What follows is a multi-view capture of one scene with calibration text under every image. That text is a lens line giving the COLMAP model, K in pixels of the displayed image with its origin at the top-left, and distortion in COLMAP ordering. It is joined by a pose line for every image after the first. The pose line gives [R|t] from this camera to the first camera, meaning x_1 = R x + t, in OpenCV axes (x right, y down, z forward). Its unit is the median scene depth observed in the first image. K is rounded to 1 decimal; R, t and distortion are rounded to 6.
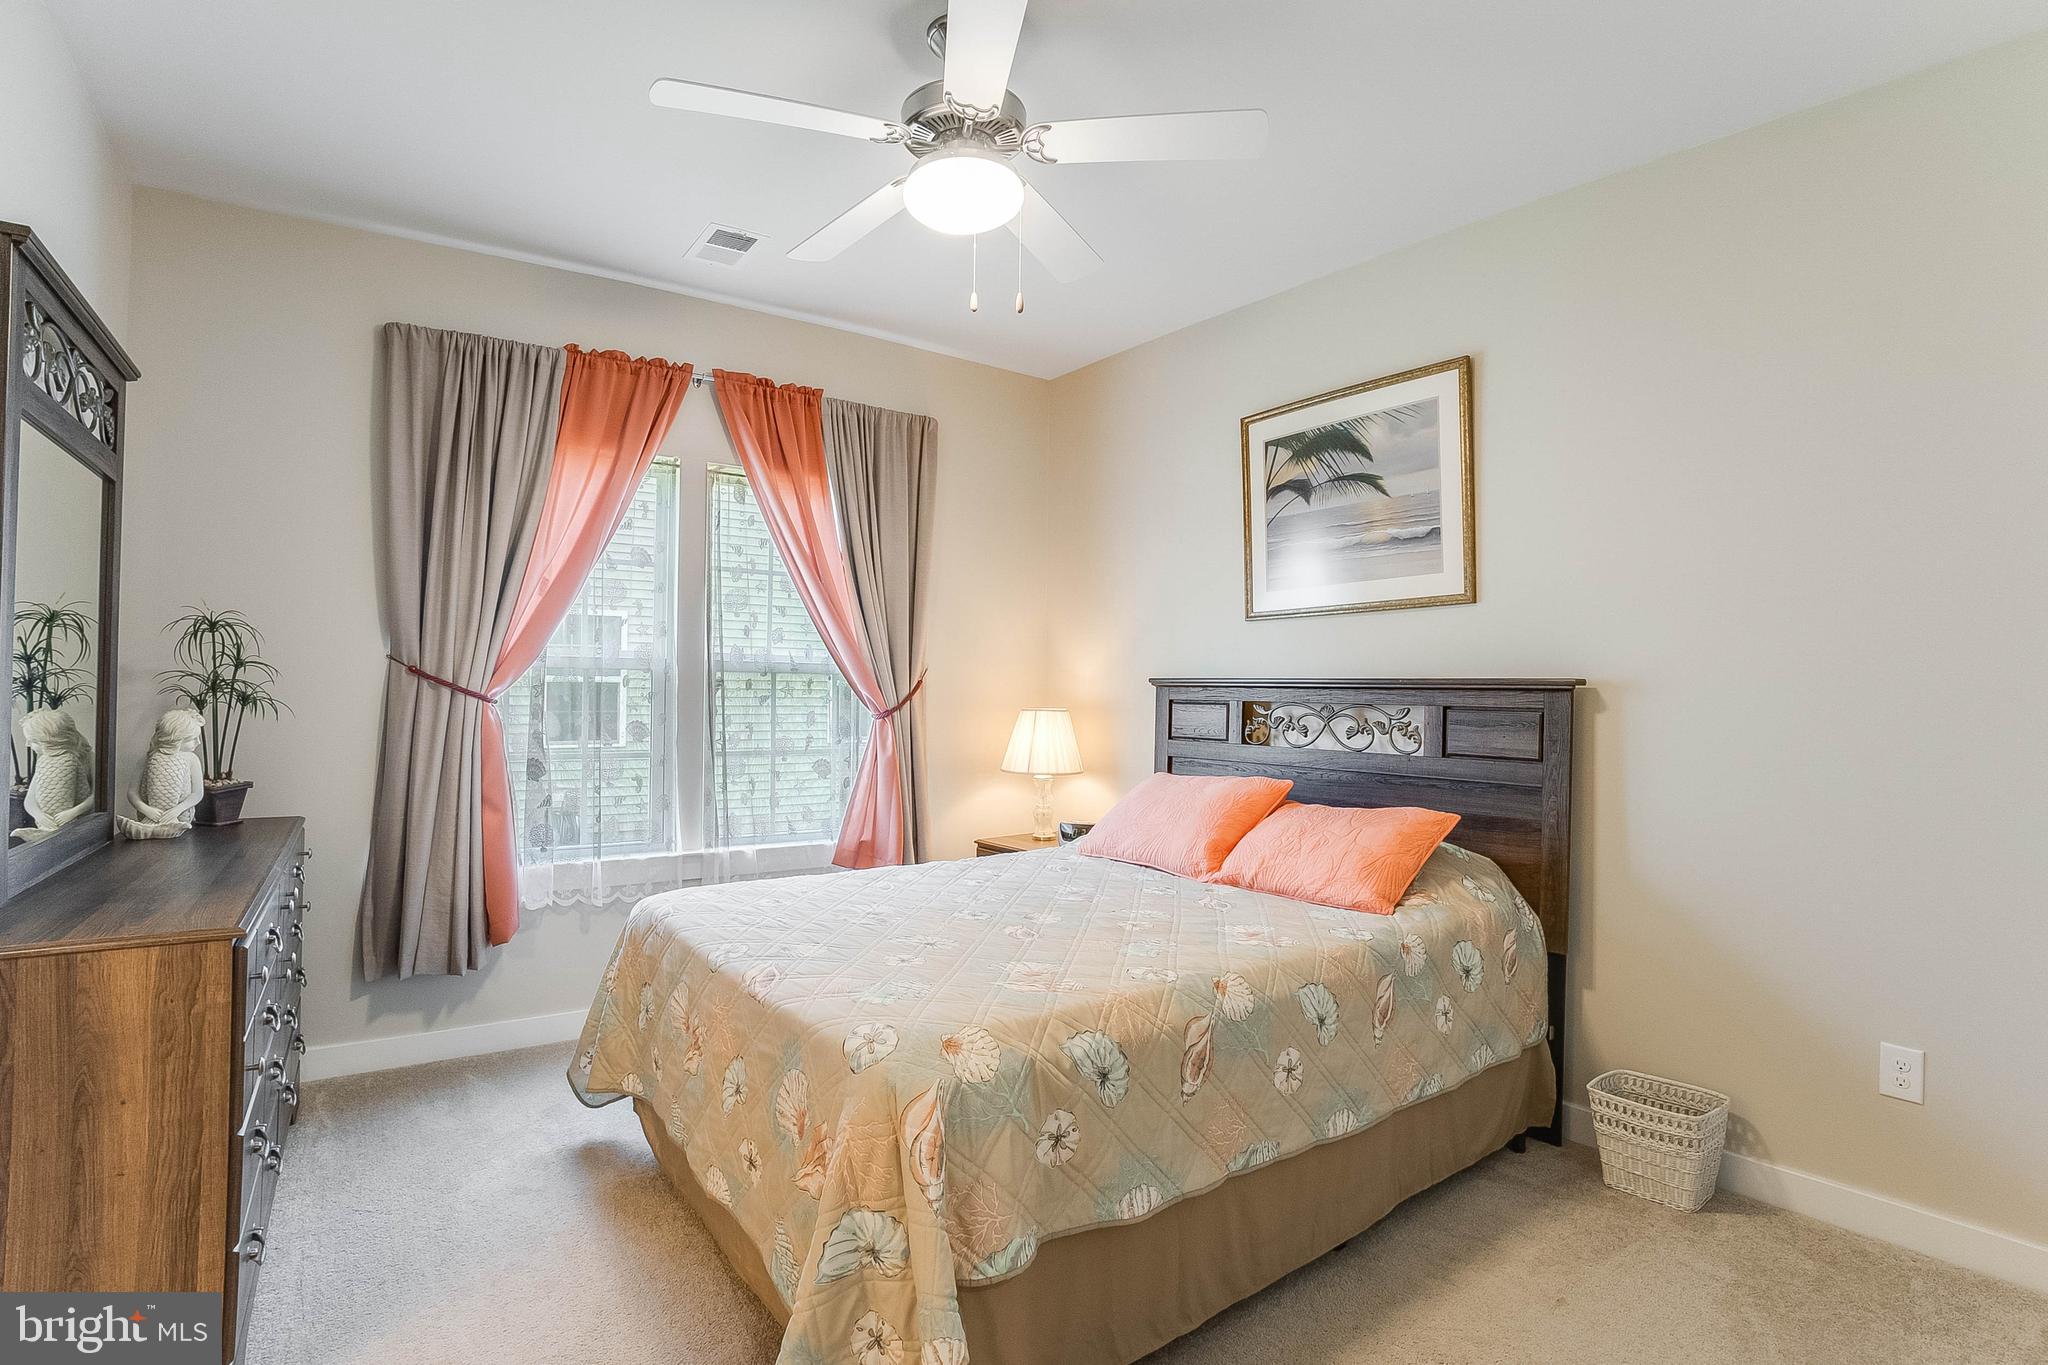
lens RADIAL K [[1001.0, 0, 1024.0], [0, 1001.0, 682.5], [0, 0, 1]] dist [-0.069155, 0.000099]
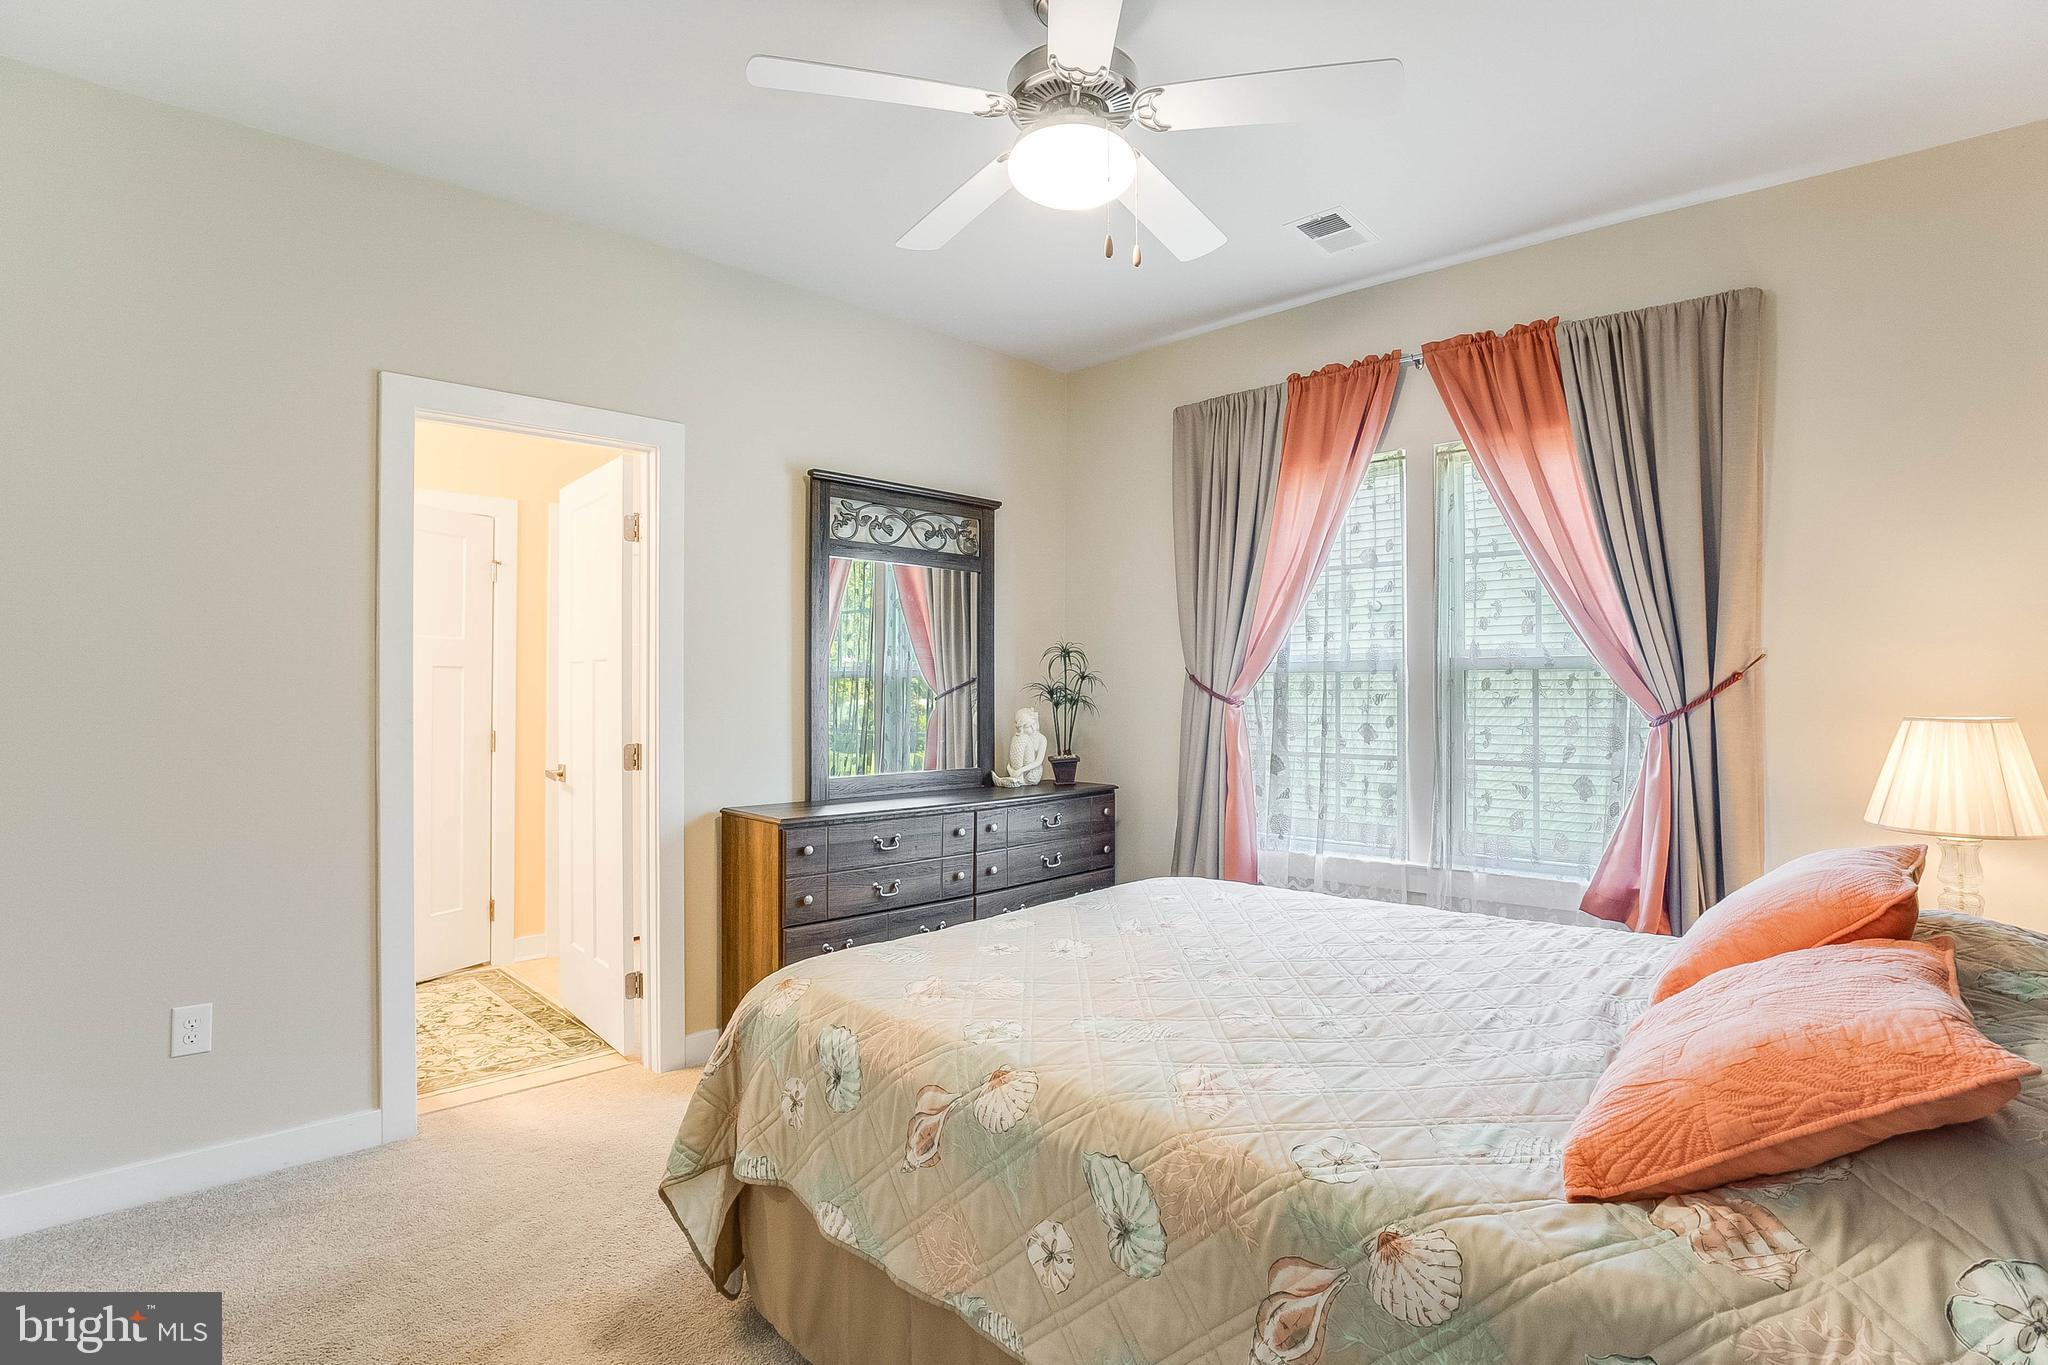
lens RADIAL K [[1001.1, 0, 1024.0], [0, 1001.1, 682.5], [0, 0, 1]] dist [-0.157220, 0.058712]
pose [[0.183864, -0.016457, -0.982814, 0.429065], [0.013288, 0.999810, -0.014256, 0.006368], [0.982862, -0.010439, 0.184048, 0.397473]]
